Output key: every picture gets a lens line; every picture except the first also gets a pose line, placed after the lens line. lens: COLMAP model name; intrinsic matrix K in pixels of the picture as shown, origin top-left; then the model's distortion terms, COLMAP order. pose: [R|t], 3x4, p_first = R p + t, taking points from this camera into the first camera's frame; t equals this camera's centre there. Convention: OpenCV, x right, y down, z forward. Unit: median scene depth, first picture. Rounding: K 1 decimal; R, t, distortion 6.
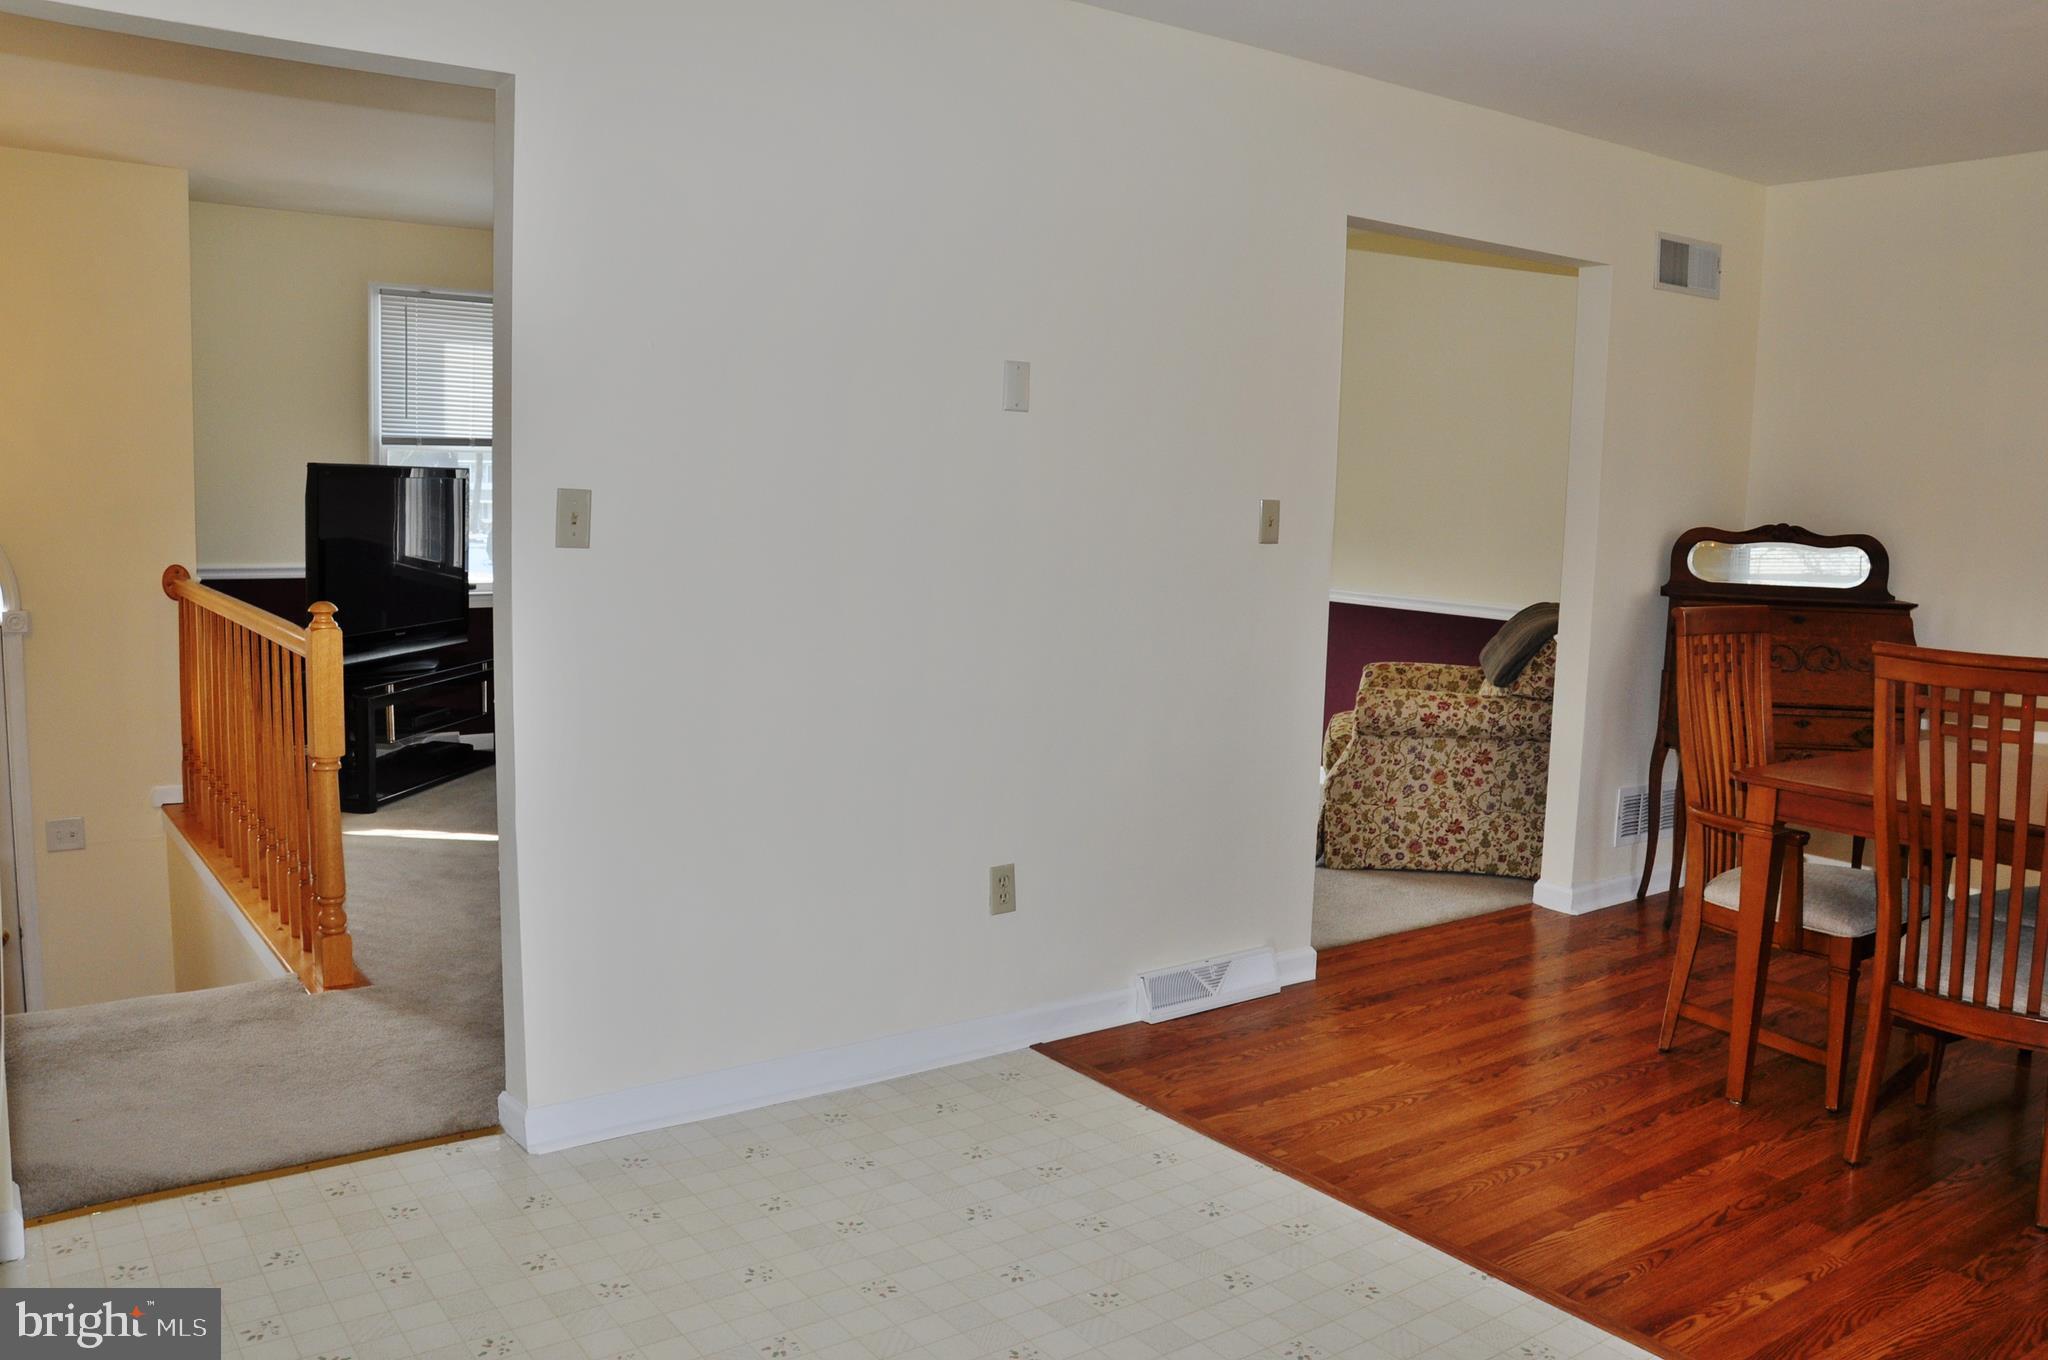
lens RADIAL K [[1579.5, 0, 1024.0], [0, 1579.5, 680.0], [0, 0, 1]] dist [-0.164223, 0.126718]
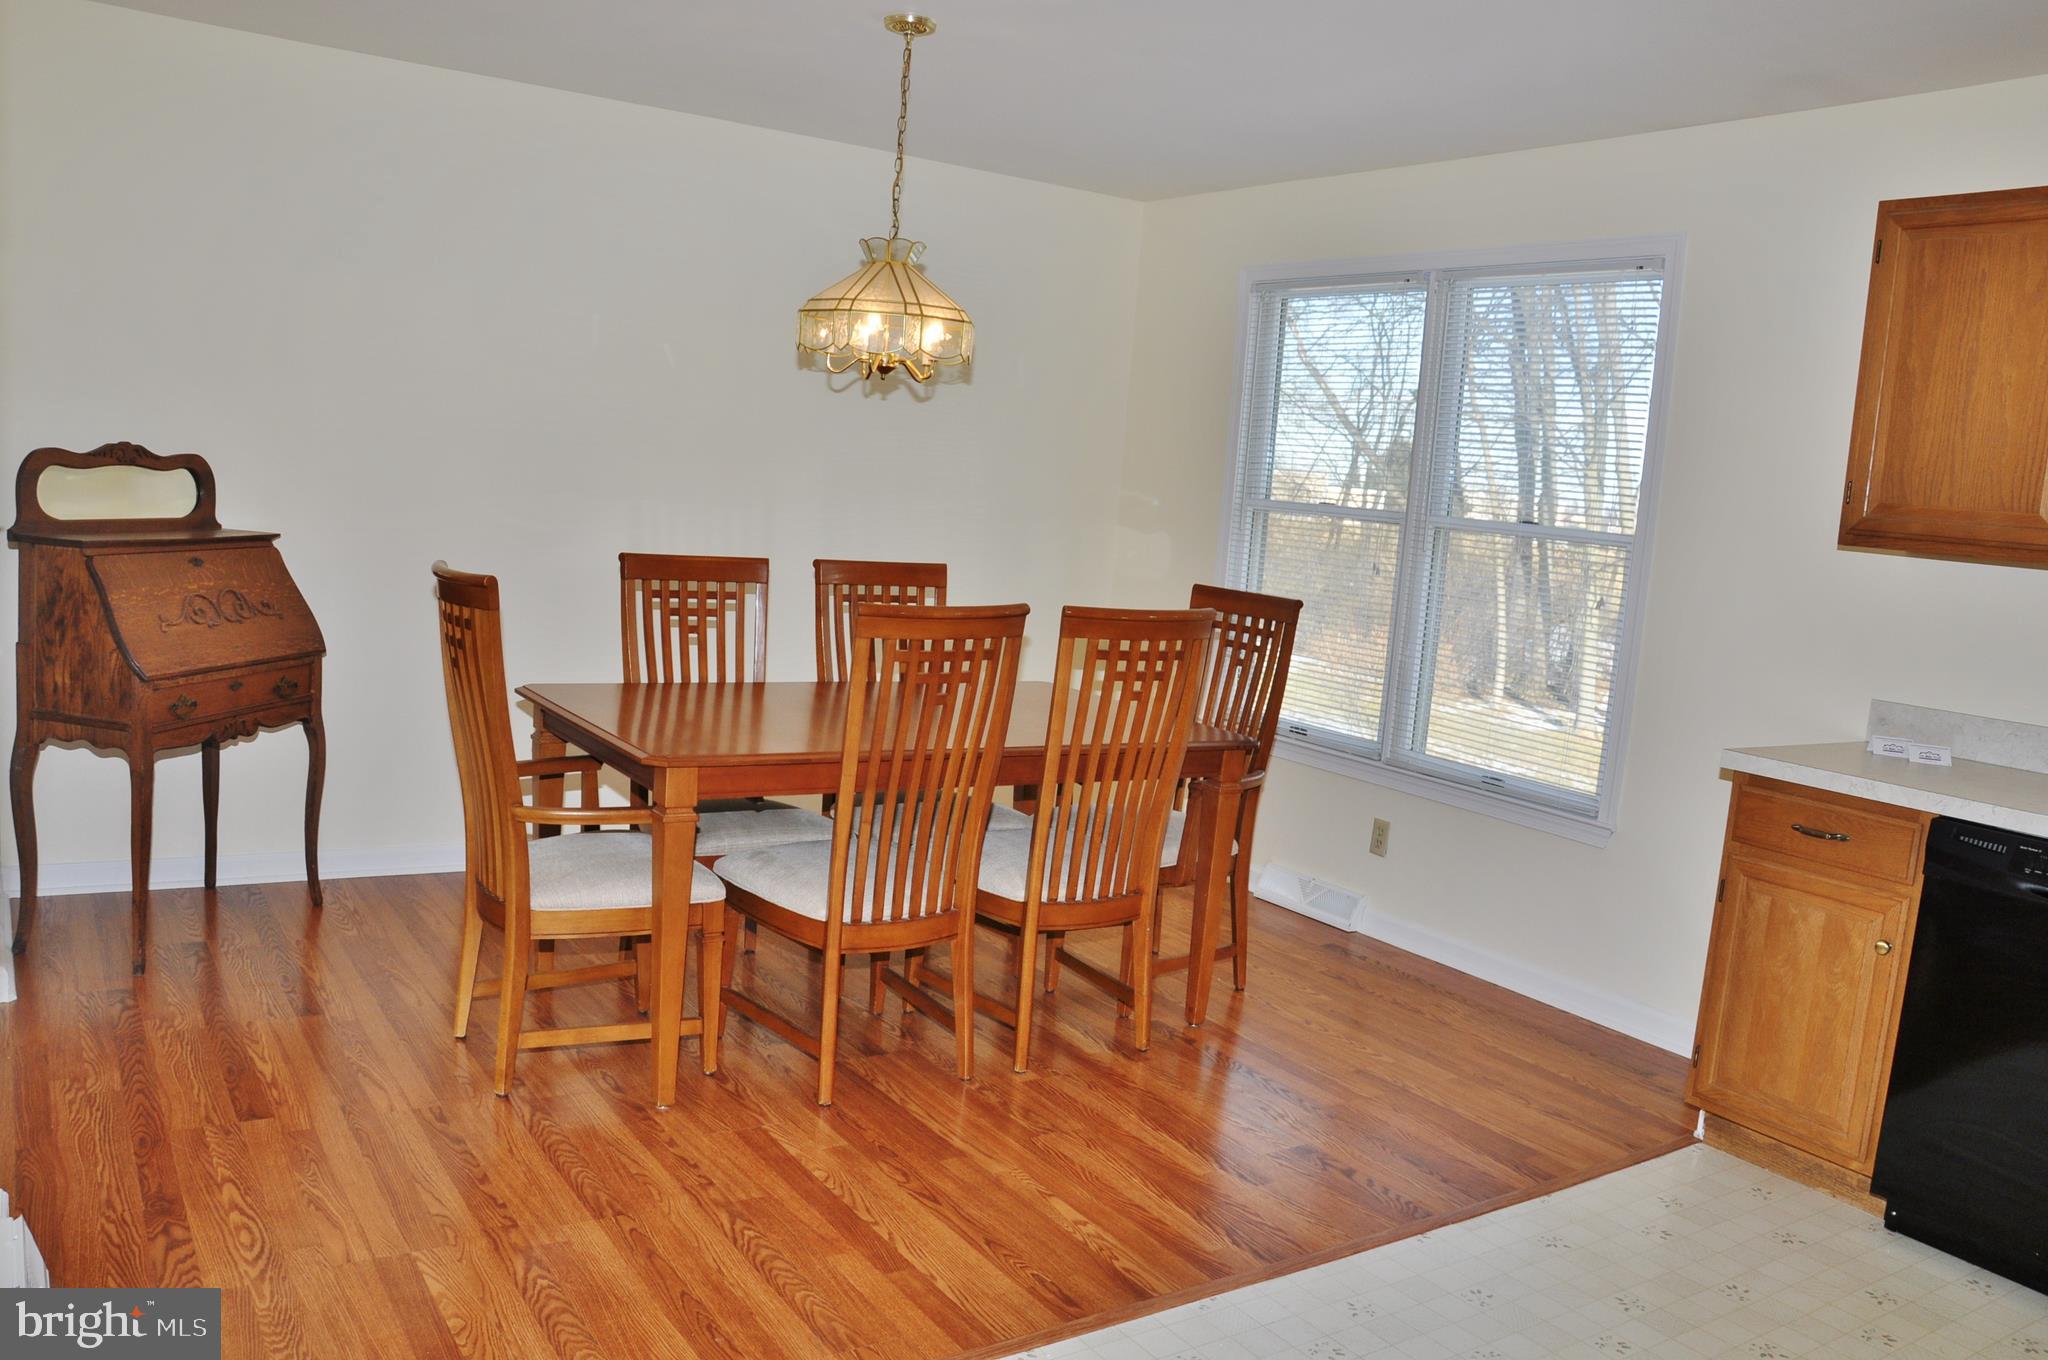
lens RADIAL K [[1579.5, 0, 1024.0], [0, 1579.5, 680.0], [0, 0, 1]] dist [-0.164223, 0.126718]
pose [[0.050224, -0.150596, 0.987319, -0.386293], [0.049763, 0.987716, 0.148125, -0.100661], [-0.997497, 0.041693, 0.057101, 0.670978]]
